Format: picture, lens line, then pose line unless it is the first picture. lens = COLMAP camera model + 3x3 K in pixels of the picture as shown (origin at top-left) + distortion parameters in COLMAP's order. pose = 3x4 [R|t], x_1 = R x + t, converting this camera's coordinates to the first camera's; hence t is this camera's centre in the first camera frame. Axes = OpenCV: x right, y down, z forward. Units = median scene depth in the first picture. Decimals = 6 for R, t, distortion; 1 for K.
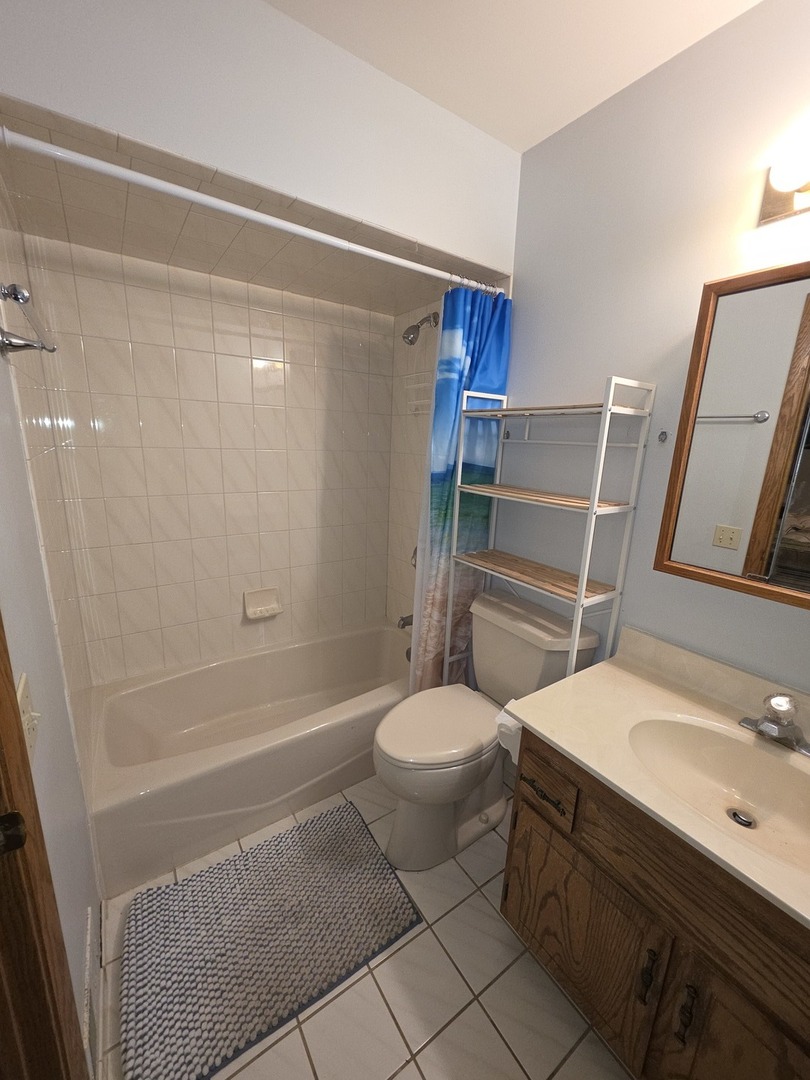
lens RADIAL K [[429.9, 0, 406.2], [0, 429.9, 541.6], [0, 0, 1]] dist [0.004535, -0.001040]
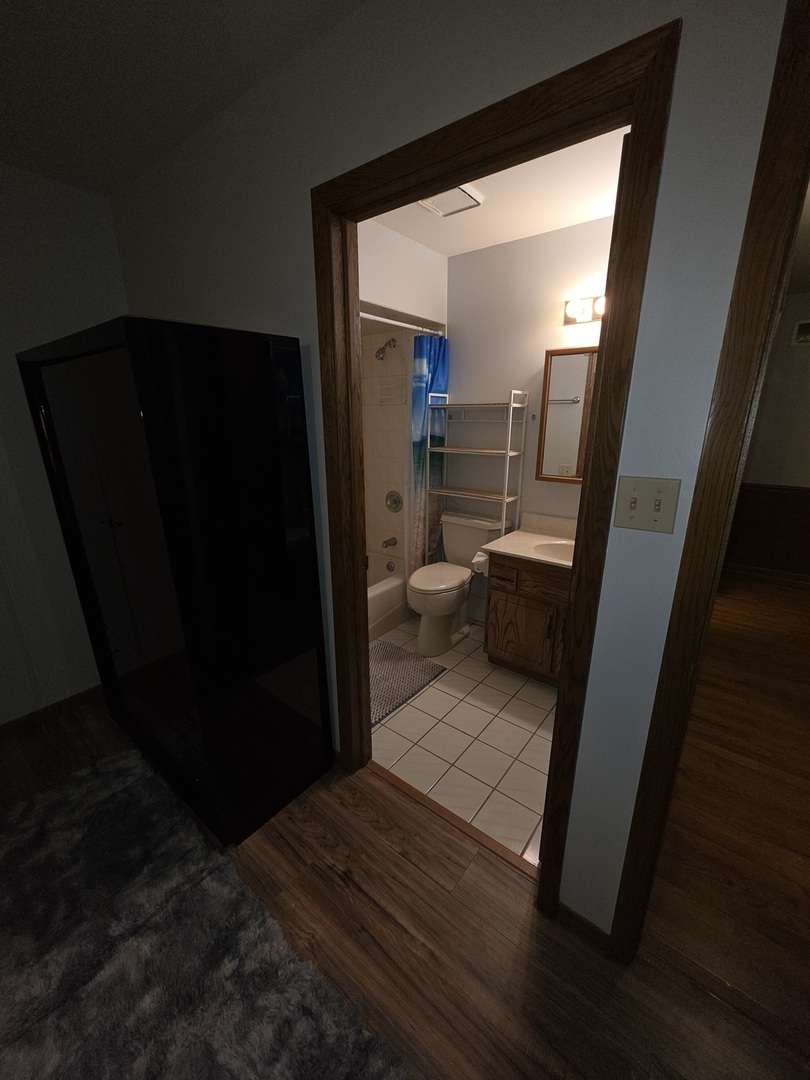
lens RADIAL K [[429.9, 0, 405.7], [0, 429.9, 539.8], [0, 0, 1]] dist [0.004535, -0.001040]
pose [[0.956302, -0.116767, 0.268054, -0.470874], [0.102675, 0.992520, 0.066050, 0.110743], [-0.273761, -0.035641, 0.961137, -0.644871]]
